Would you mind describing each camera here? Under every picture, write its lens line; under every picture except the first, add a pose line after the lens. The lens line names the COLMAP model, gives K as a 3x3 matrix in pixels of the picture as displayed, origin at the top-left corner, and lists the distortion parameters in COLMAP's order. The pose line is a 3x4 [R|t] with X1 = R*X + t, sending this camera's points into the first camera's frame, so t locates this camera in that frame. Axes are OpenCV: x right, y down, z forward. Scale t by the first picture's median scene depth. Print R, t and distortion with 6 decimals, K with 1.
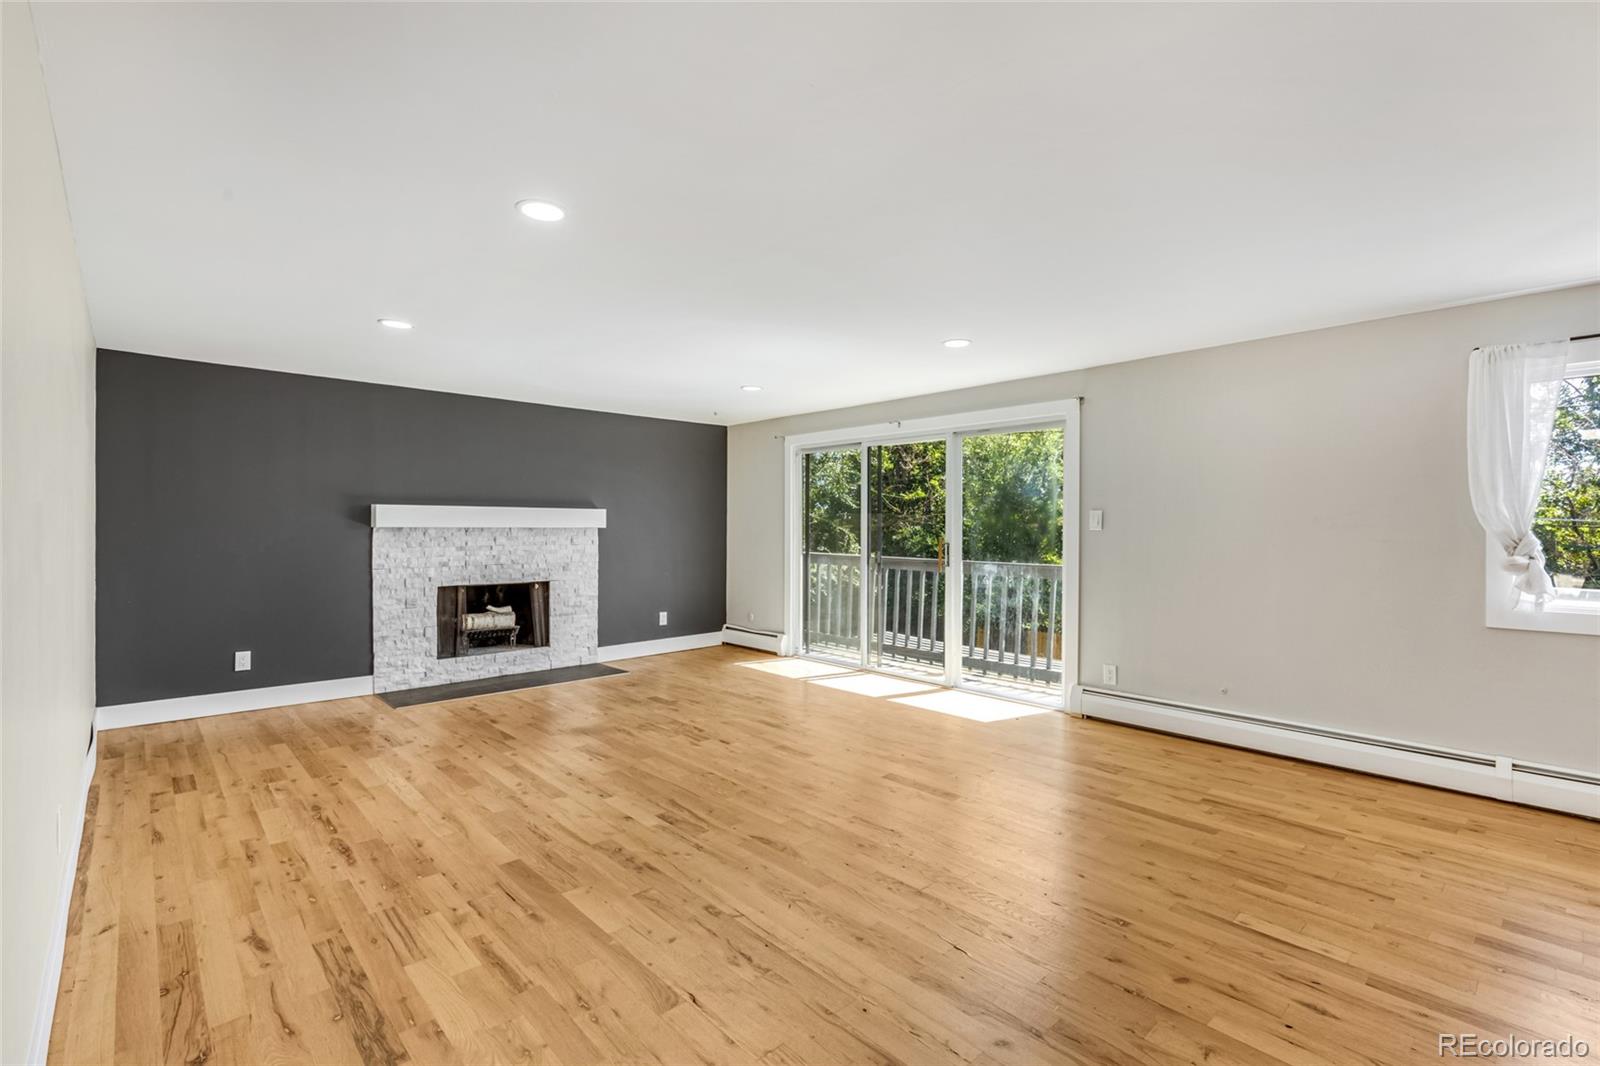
lens RADIAL K [[717.4, 0, 800.0], [0, 717.4, 533.0], [0, 0, 1]] dist [0.008848, -0.001122]
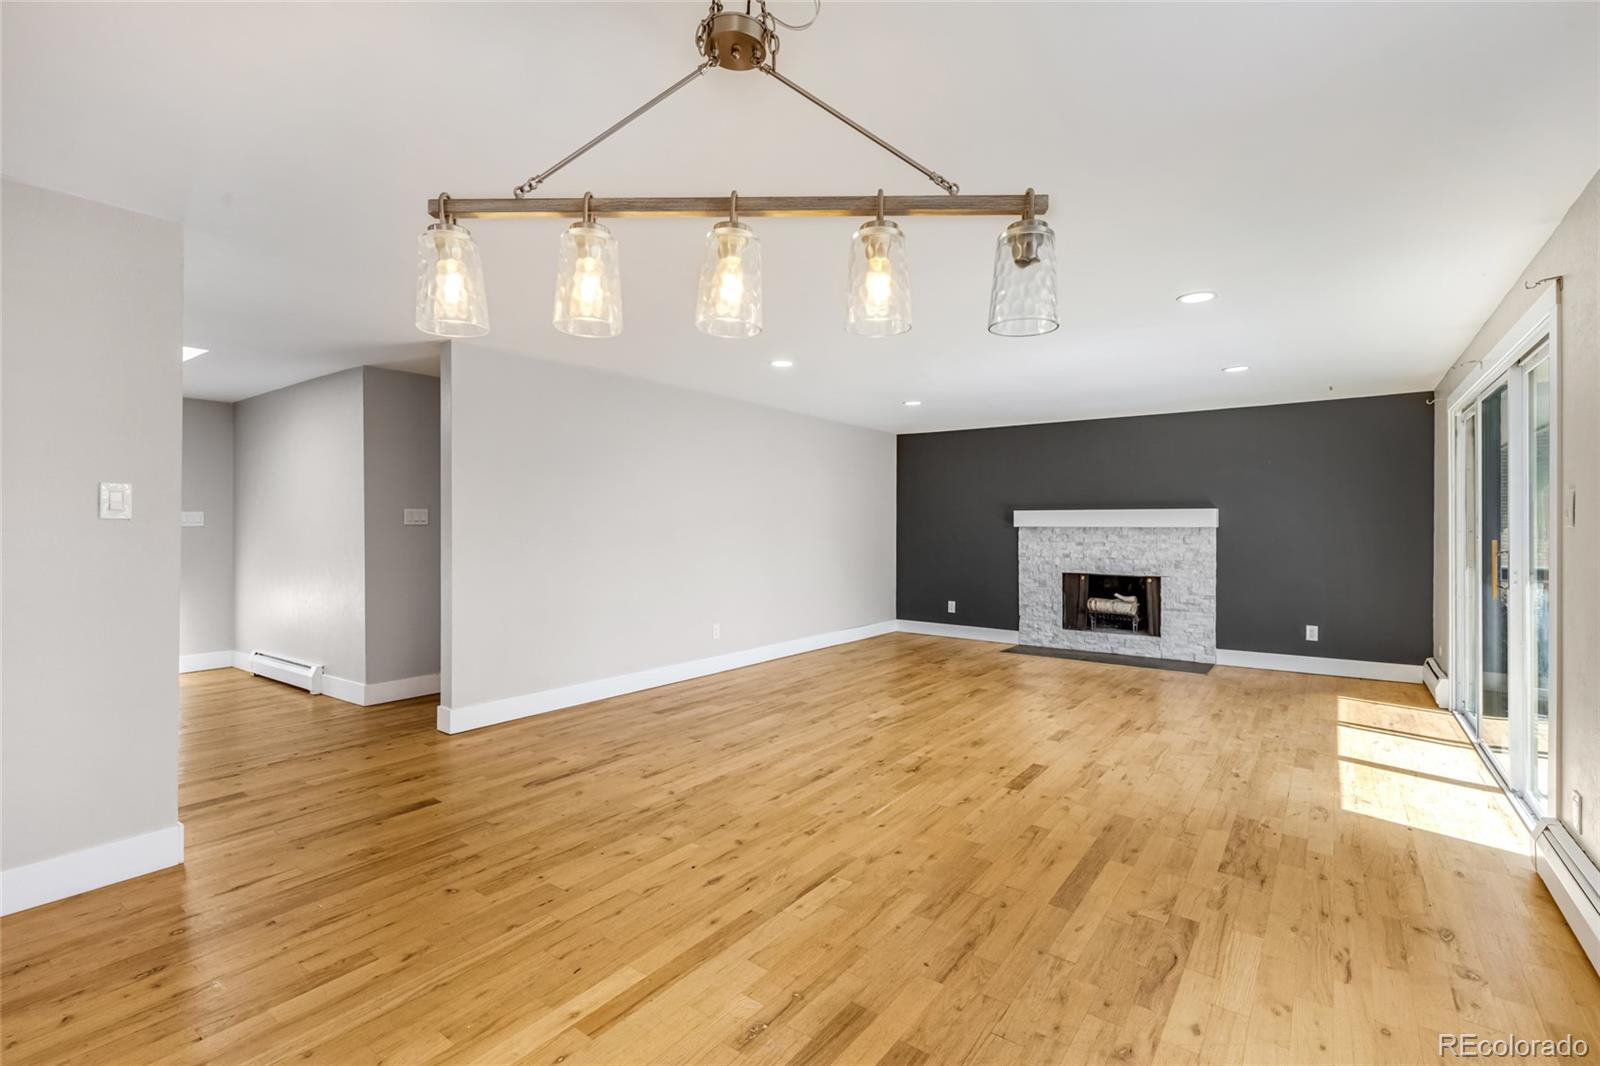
lens RADIAL K [[717.4, 0, 800.0], [0, 717.4, 533.0], [0, 0, 1]] dist [0.008848, -0.001122]
pose [[0.180541, 0.005654, -0.983551, 0.734172], [-0.009348, 0.999948, 0.004032, 0.002526], [0.983523, 0.008467, 0.180585, 0.325573]]
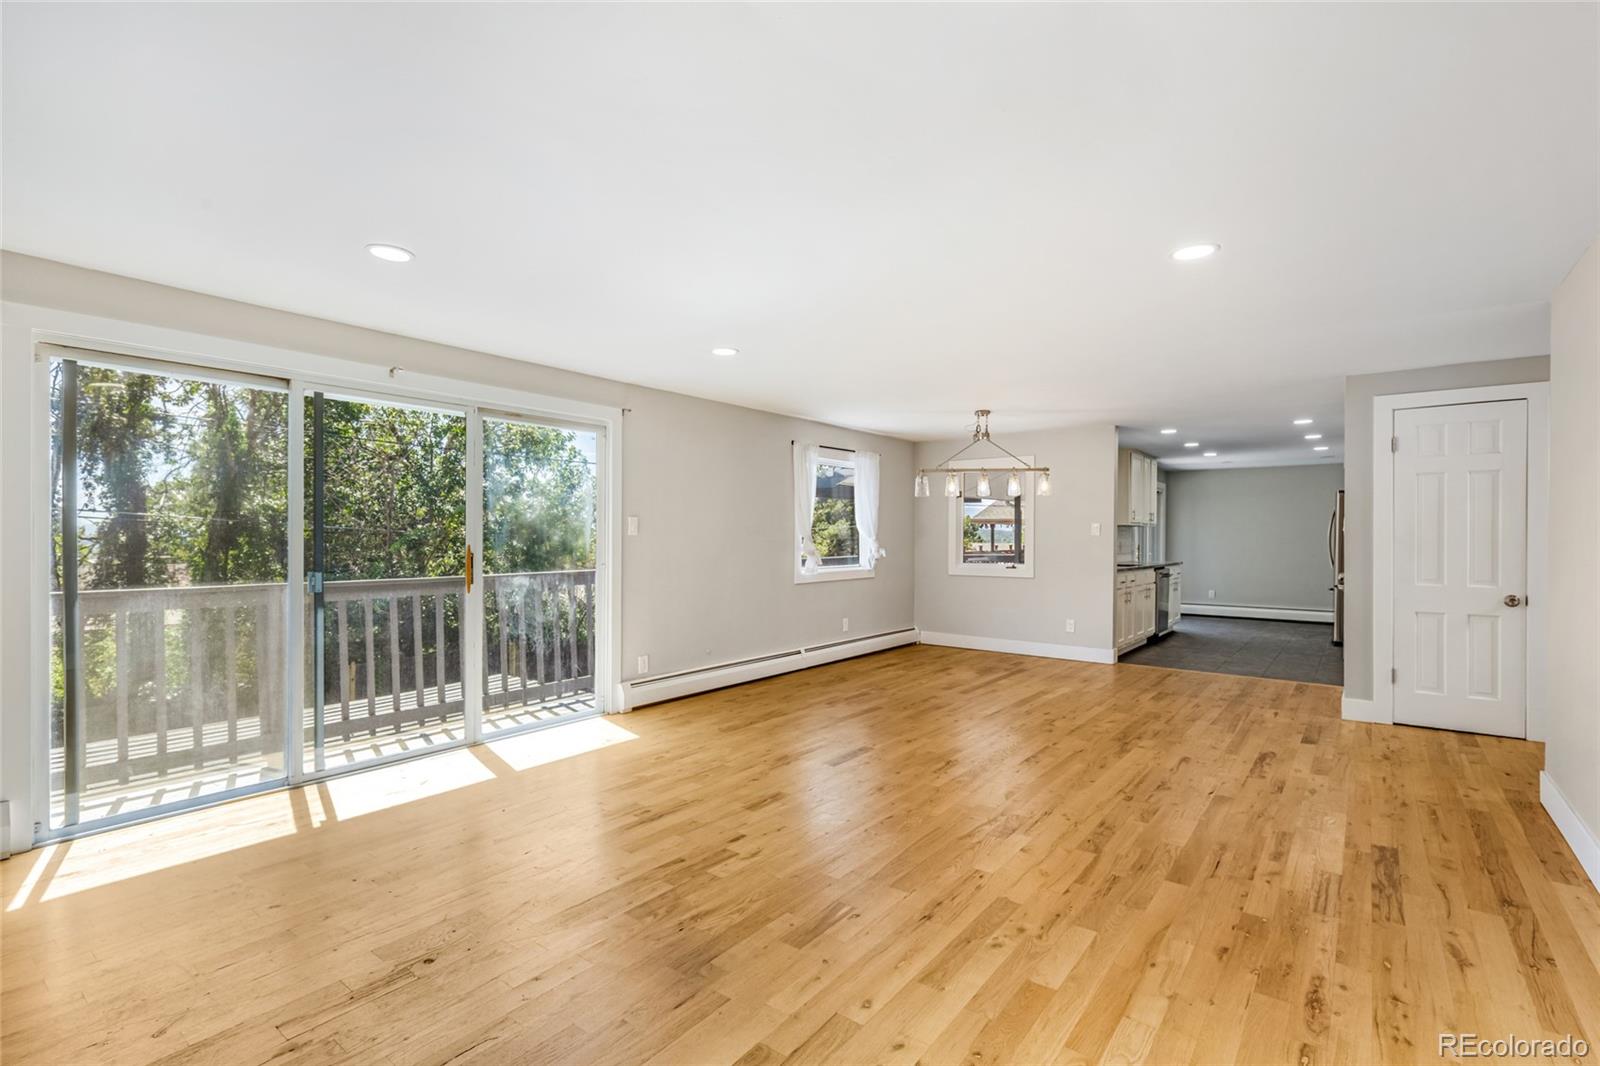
lens RADIAL K [[728.7, 0, 804.5], [0, 728.7, 536.3], [0, 0, 1]] dist [0.002533, 0.000246]
pose [[-0.162913, -0.002619, 0.986637, -0.648382], [0.003465, 0.999989, 0.003226, -0.004587], [-0.986634, 0.003945, -0.162902, 0.832918]]
